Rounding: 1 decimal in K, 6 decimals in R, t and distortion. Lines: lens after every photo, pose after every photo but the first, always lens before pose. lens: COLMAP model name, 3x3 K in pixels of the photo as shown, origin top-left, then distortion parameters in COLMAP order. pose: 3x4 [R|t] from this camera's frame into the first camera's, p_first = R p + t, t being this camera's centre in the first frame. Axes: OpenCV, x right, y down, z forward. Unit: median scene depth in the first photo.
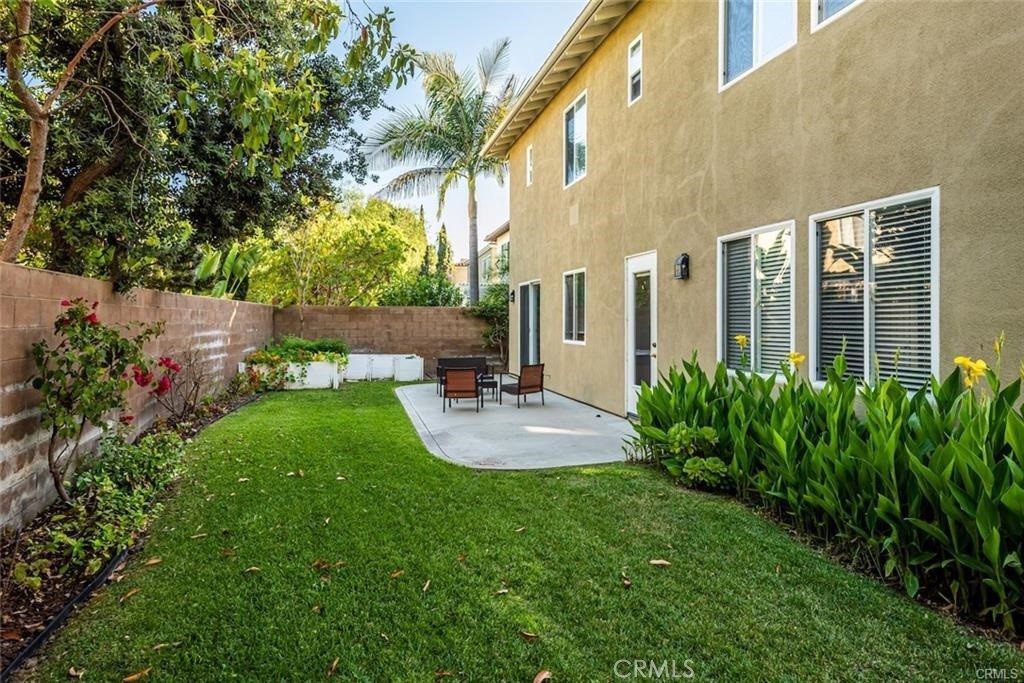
lens RADIAL K [[485.8, 0, 512.1], [0, 485.8, 320.0], [0, 0, 1]] dist [0.000019, 0.000003]
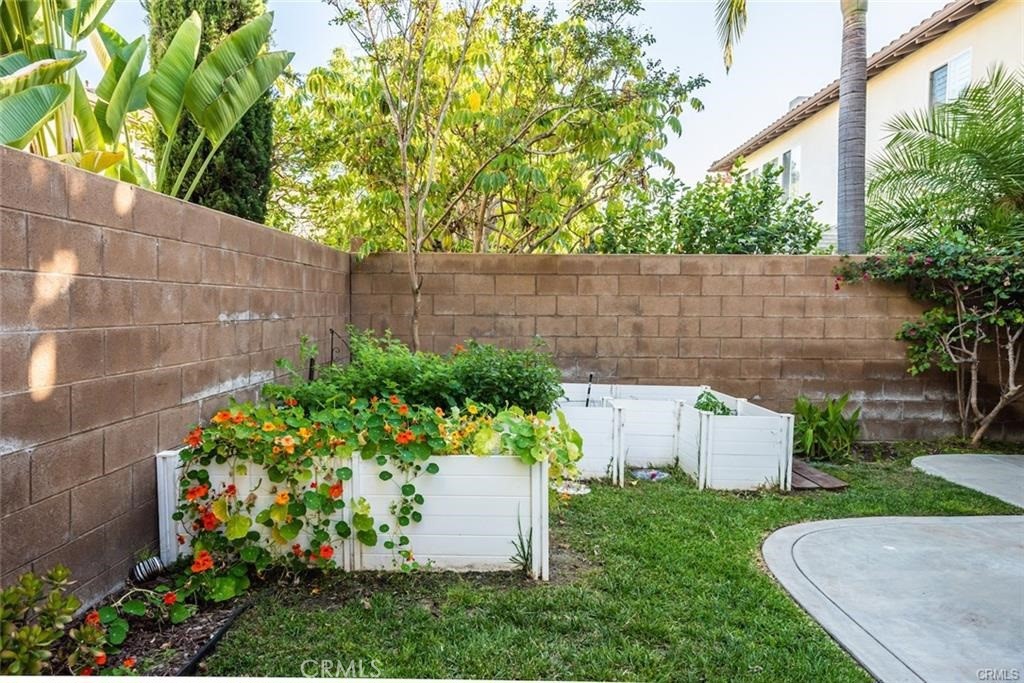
lens RADIAL K [[681.8, 0, 512.0], [0, 681.8, 341.5], [0, 0, 1]] dist [0.000574, 0.000171]
pose [[0.958700, 0.018732, -0.283803, -0.233284], [-0.003319, 0.998498, 0.054694, 0.011822], [0.284401, -0.051493, 0.957322, 0.565010]]
